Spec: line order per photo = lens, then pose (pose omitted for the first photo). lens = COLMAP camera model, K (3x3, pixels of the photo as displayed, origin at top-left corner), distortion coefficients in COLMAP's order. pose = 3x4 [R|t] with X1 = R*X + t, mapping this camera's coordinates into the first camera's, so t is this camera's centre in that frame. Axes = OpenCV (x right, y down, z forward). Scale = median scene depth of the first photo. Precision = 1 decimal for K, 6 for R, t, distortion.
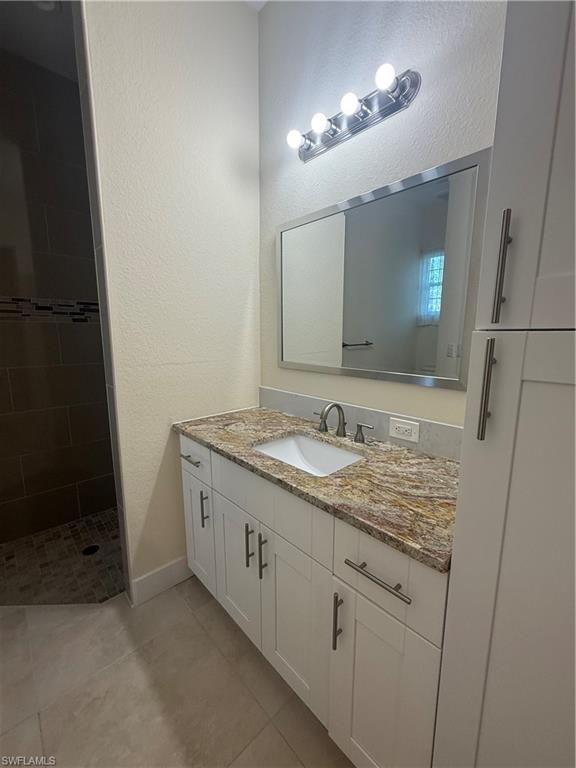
lens RADIAL K [[307.6, 0, 287.4], [0, 307.6, 383.3], [0, 0, 1]] dist [-0.002248, 0.000615]
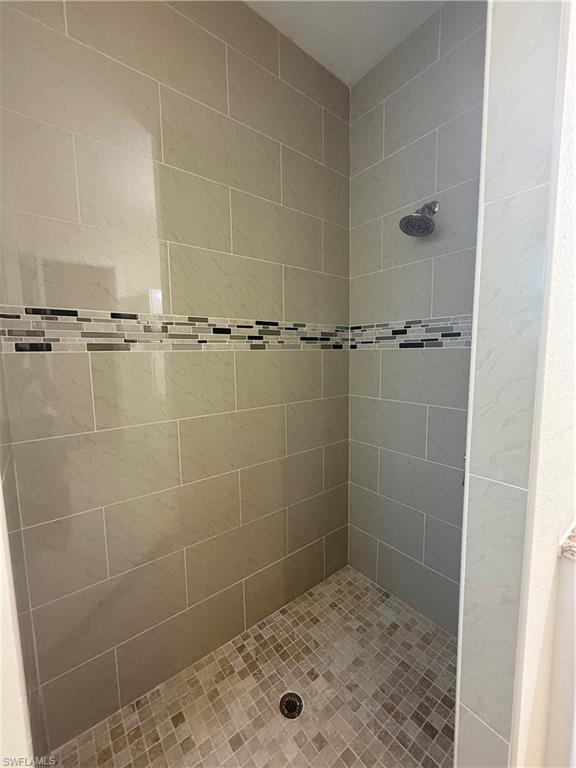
lens RADIAL K [[307.6, 0, 288.7], [0, 307.6, 384.3], [0, 0, 1]] dist [-0.002248, 0.000615]
pose [[0.996365, -0.008323, -0.084780, -0.559251], [0.003357, 0.998279, -0.058554, -0.079256], [0.085121, 0.058056, 0.994678, 0.314945]]
